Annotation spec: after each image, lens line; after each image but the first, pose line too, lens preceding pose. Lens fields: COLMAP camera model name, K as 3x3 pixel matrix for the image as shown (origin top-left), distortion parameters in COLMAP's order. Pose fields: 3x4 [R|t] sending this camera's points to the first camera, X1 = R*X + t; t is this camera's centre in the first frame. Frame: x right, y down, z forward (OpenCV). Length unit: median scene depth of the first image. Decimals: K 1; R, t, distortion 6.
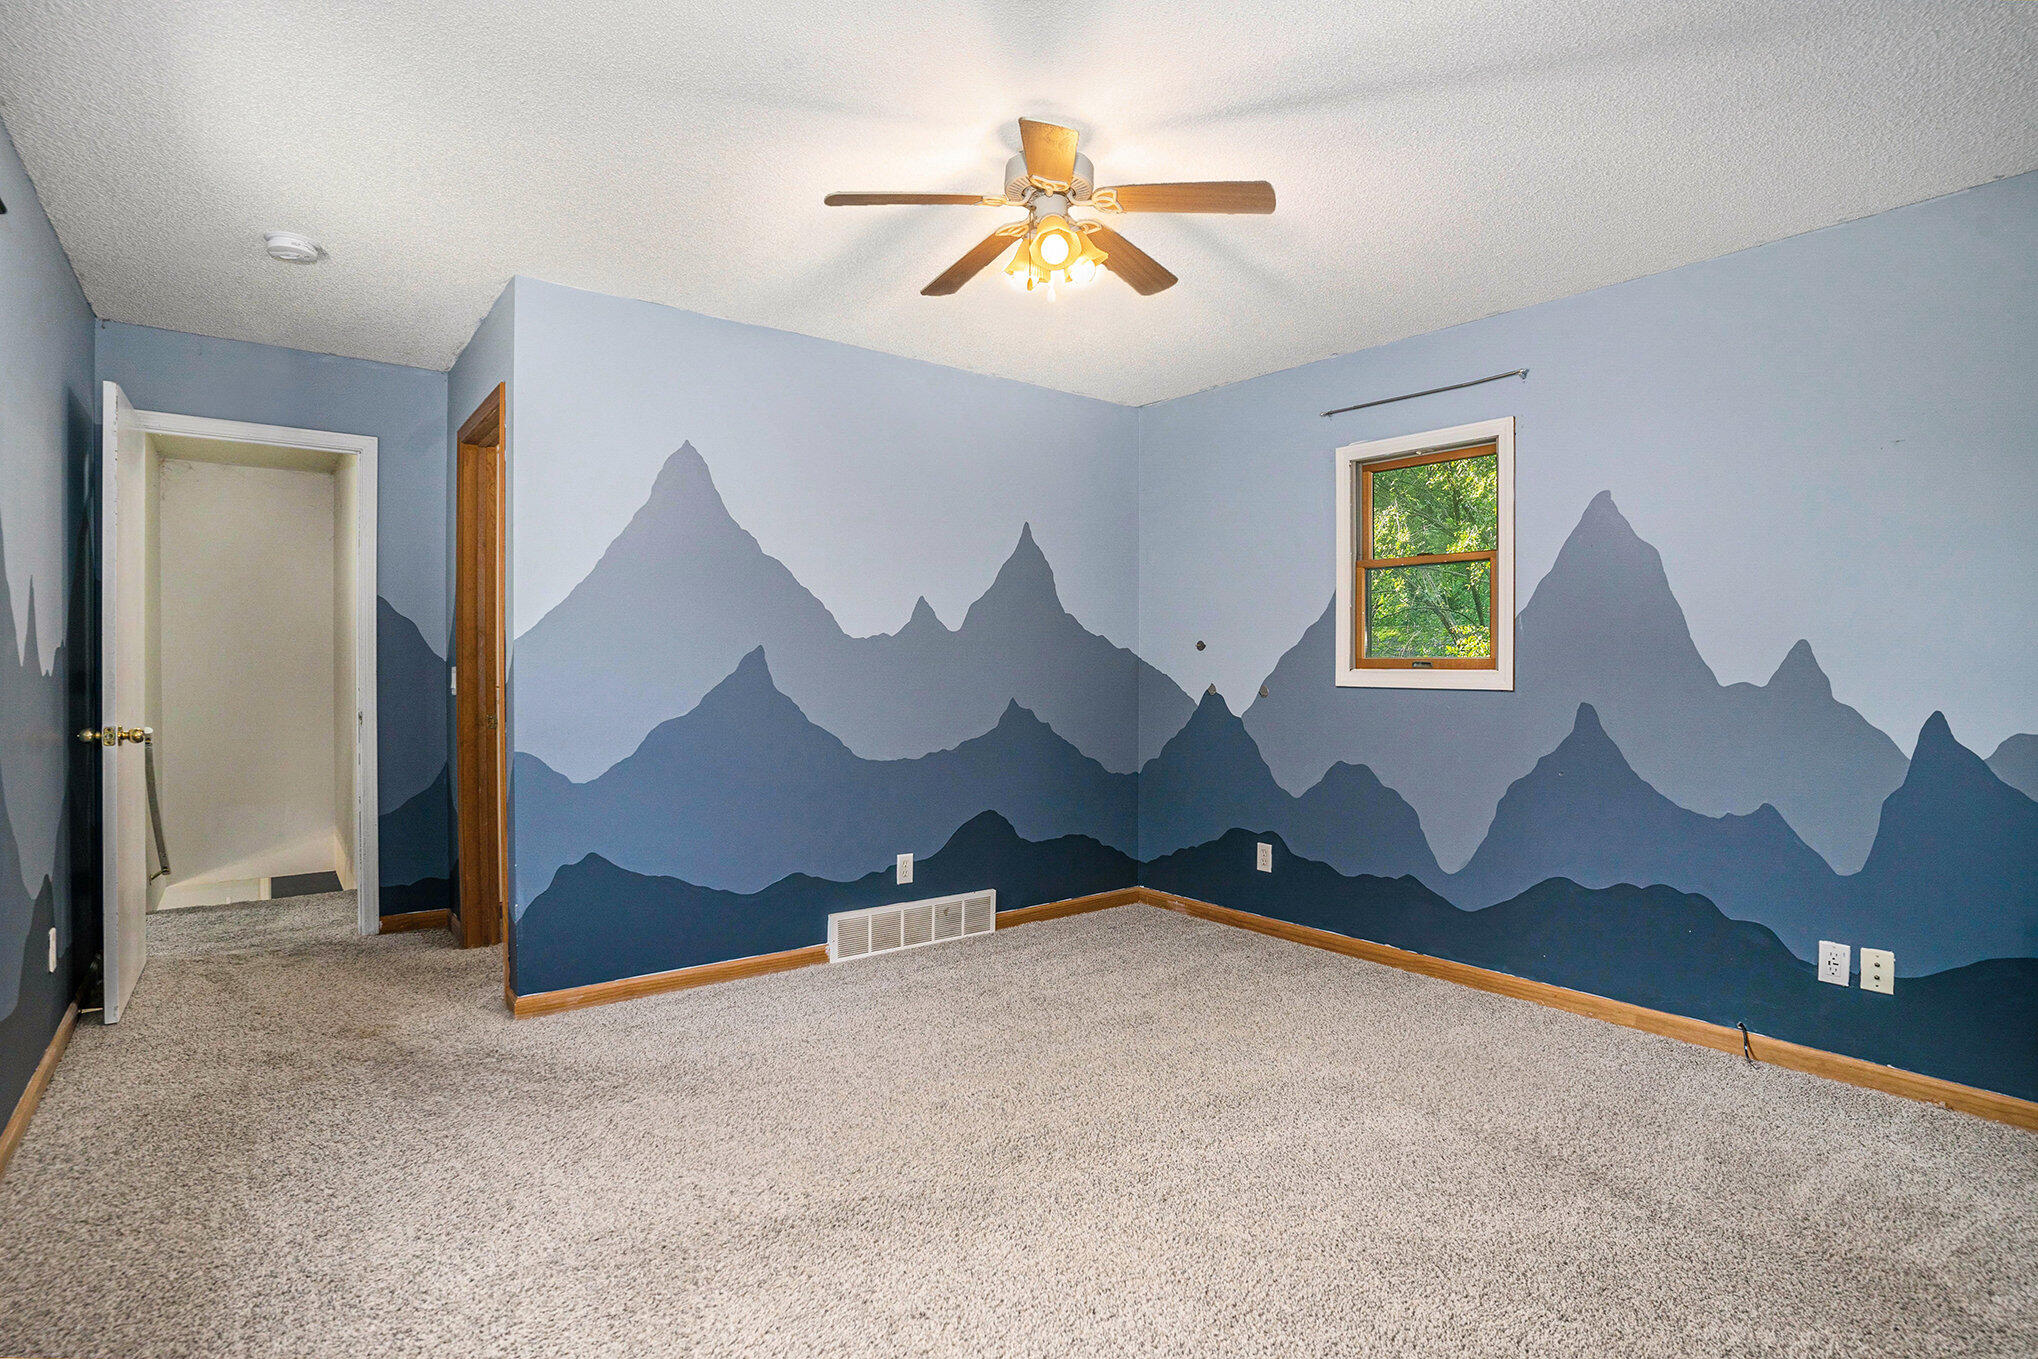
lens RADIAL K [[1007.6, 0, 1012.2], [0, 1007.6, 676.2], [0, 0, 1]] dist [-0.056033, 0.014885]
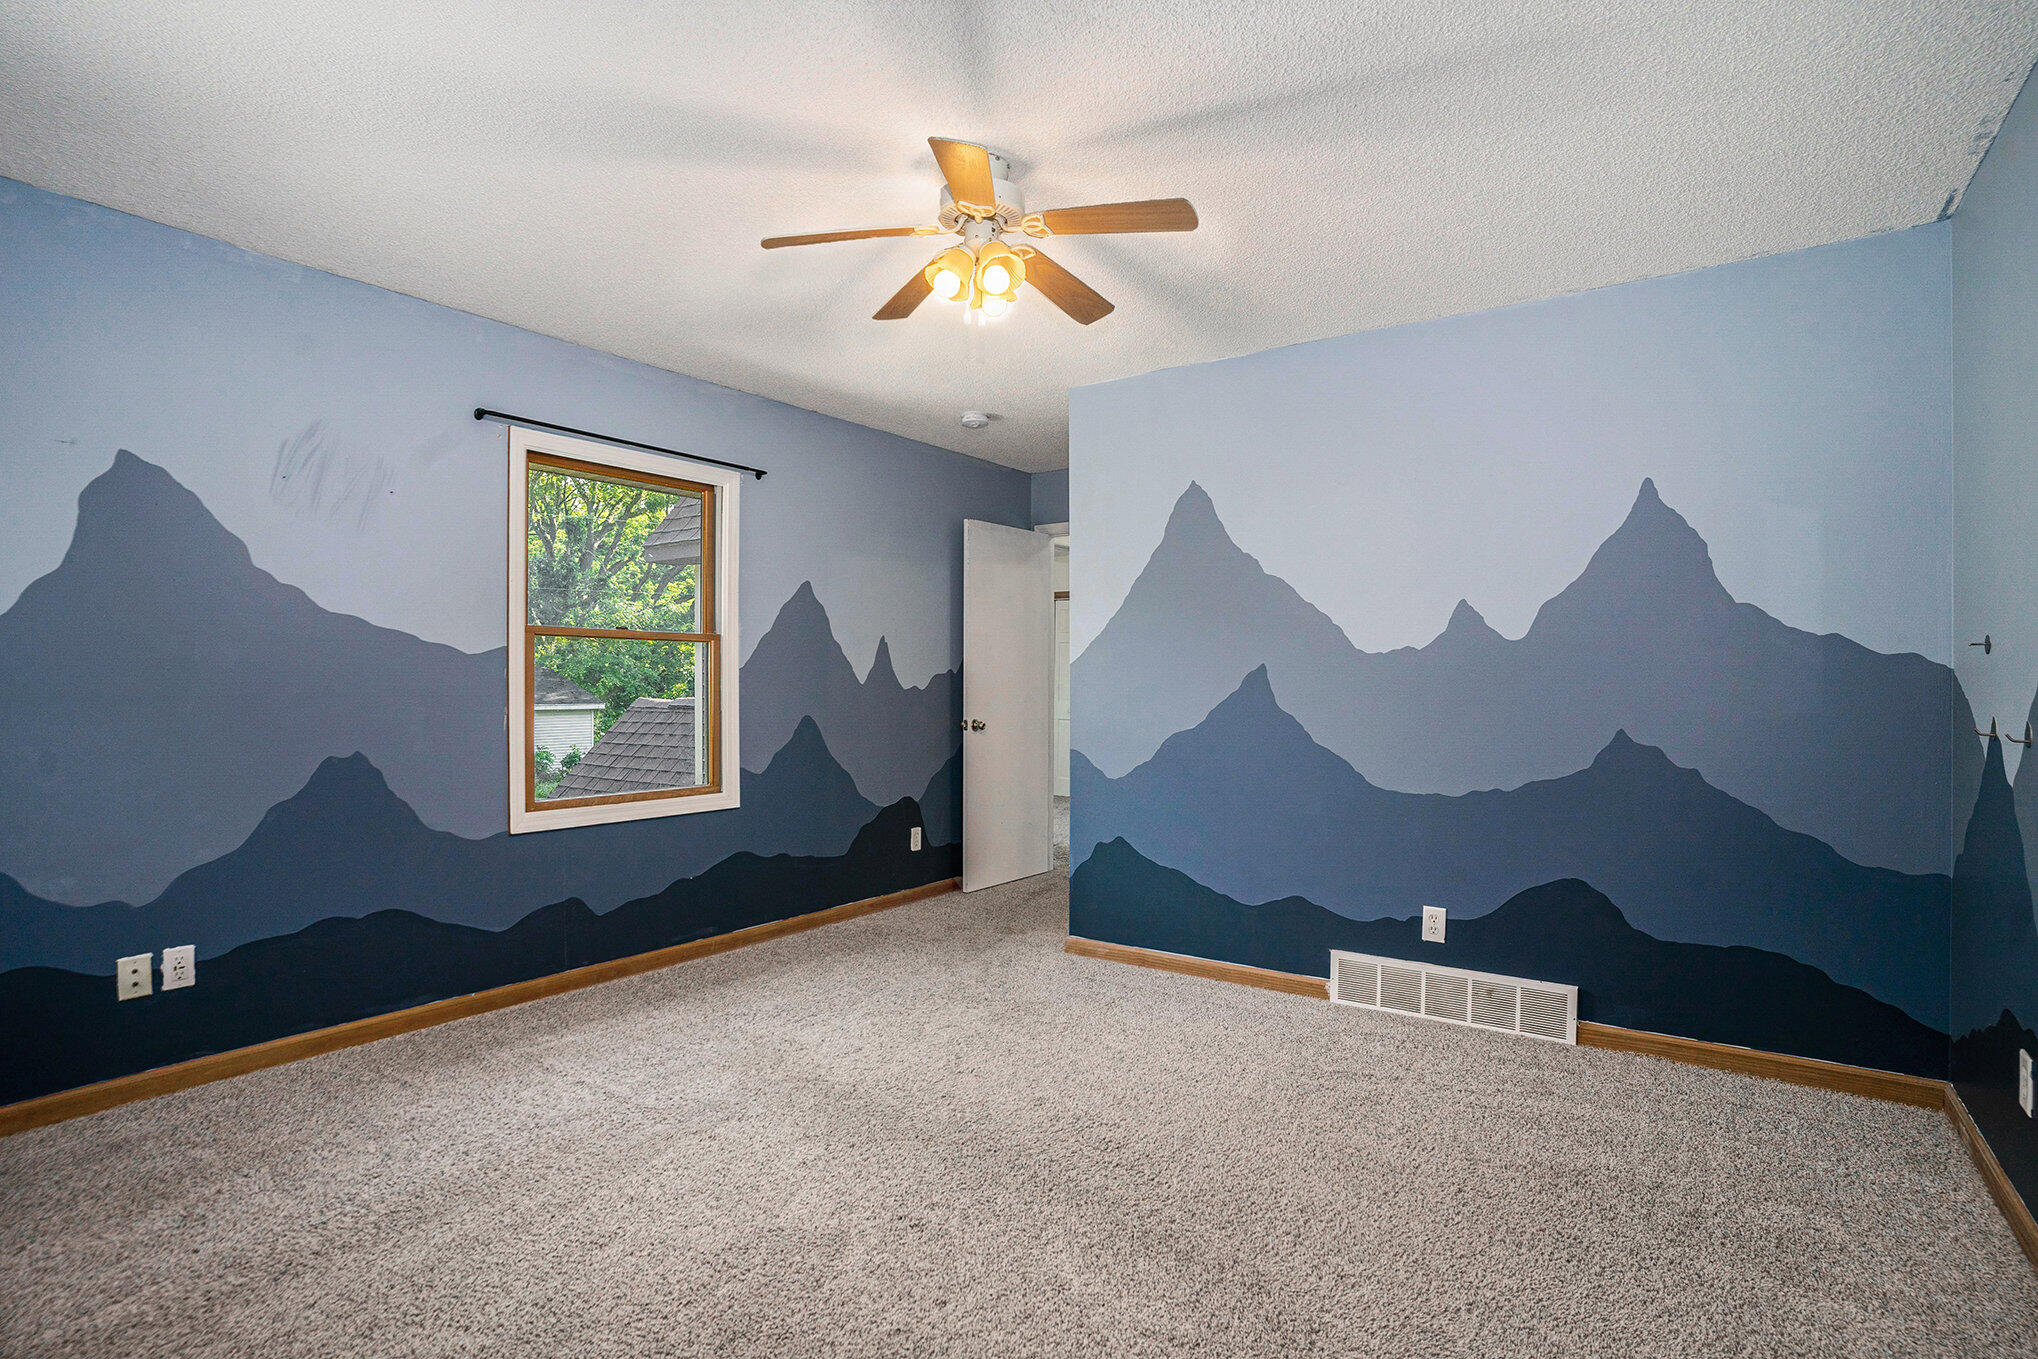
lens RADIAL K [[1007.6, 0, 1012.3], [0, 1007.6, 674.3], [0, 0, 1]] dist [-0.056033, 0.014885]
pose [[0.288269, -0.006656, -0.957526, 0.550166], [-0.007519, 0.999929, -0.009215, -0.007377], [0.957520, 0.009856, 0.288199, 0.389878]]
